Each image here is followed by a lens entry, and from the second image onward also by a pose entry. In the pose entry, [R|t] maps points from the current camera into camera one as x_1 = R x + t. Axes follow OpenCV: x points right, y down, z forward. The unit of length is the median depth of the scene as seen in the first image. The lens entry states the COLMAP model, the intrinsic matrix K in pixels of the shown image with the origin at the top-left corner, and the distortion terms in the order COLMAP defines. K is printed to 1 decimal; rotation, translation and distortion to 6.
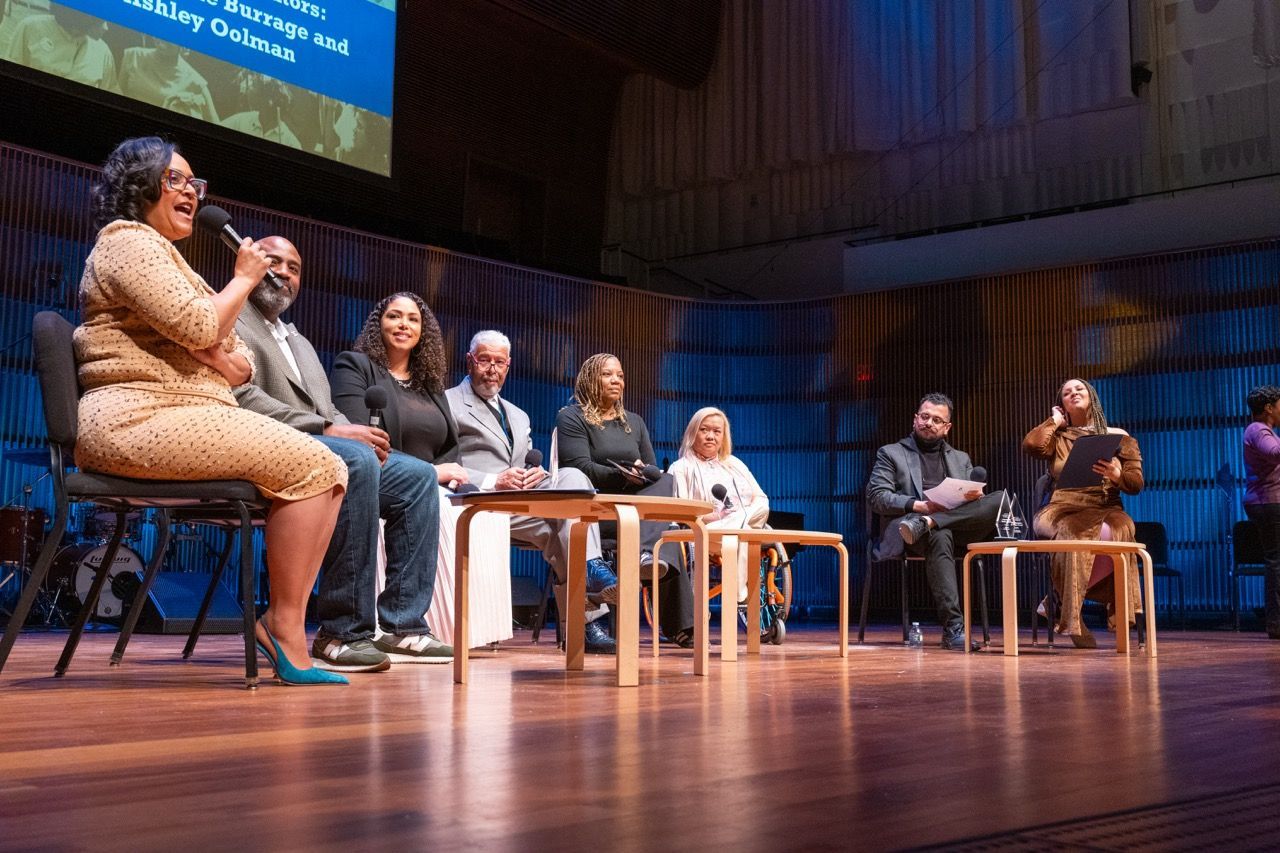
lens RADIAL K [[1322.2, 0, 638.7], [0, 1322.2, 438.8], [0, 0, 1]] dist [0.000294, -0.000826]
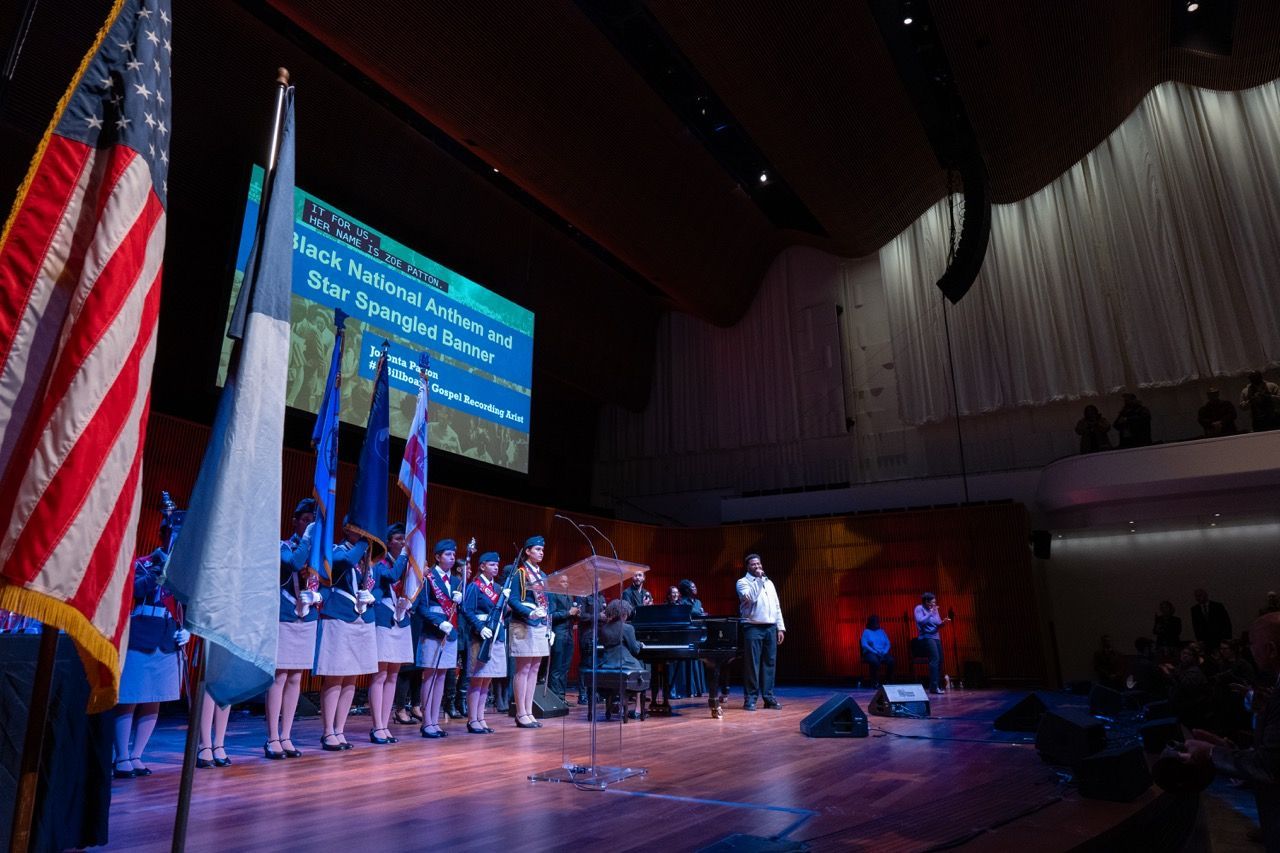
lens RADIAL K [[762.1, 0, 640.0], [0, 762.1, 426.5], [0, 0, 1]] dist [-0.045005, 0.031221]
pose [[0.988912, 0.028818, 0.145682, -0.213130], [-0.004713, 0.986587, -0.163169, -0.082718], [-0.148430, 0.160673, 0.975783, -0.262871]]
